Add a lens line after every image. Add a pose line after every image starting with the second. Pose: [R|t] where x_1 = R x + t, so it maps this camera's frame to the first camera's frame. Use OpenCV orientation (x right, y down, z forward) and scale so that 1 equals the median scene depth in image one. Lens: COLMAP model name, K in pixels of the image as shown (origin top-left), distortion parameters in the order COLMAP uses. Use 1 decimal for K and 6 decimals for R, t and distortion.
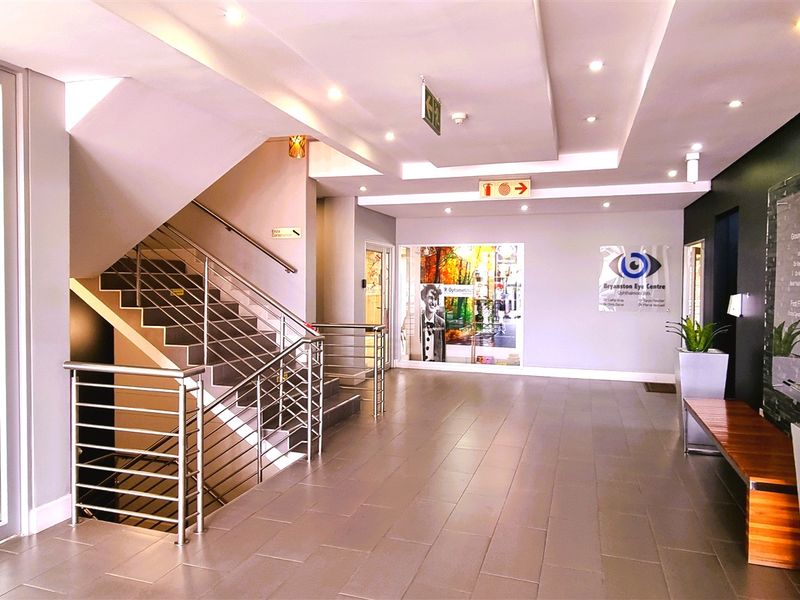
lens RADIAL K [[549.7, 0, 406.2], [0, 549.7, 298.0], [0, 0, 1]] dist [-0.003690, 0.004349]
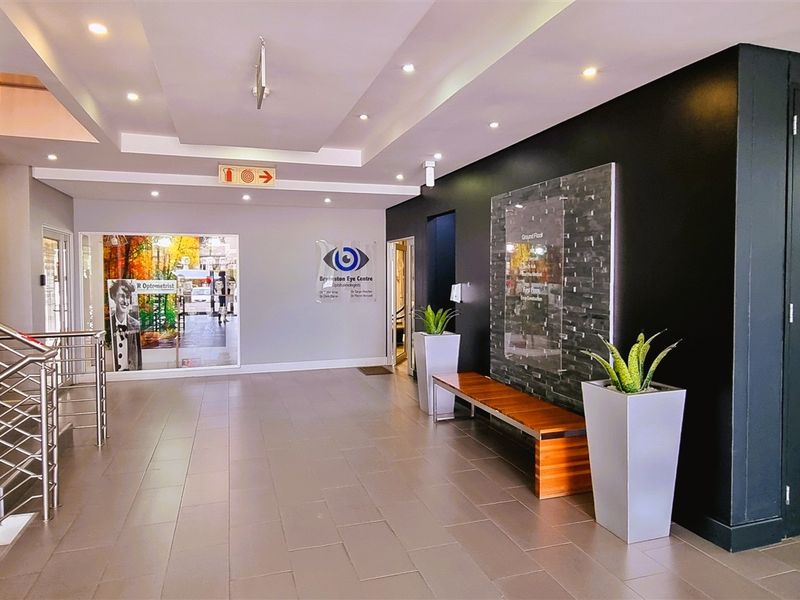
lens RADIAL K [[549.7, 0, 405.4], [0, 549.7, 296.2], [0, 0, 1]] dist [-0.003690, 0.004349]
pose [[0.796190, -0.033173, 0.604136, -0.143494], [0.028476, 0.999444, 0.017350, -0.002653], [-0.604376, 0.003390, 0.796692, 0.078560]]
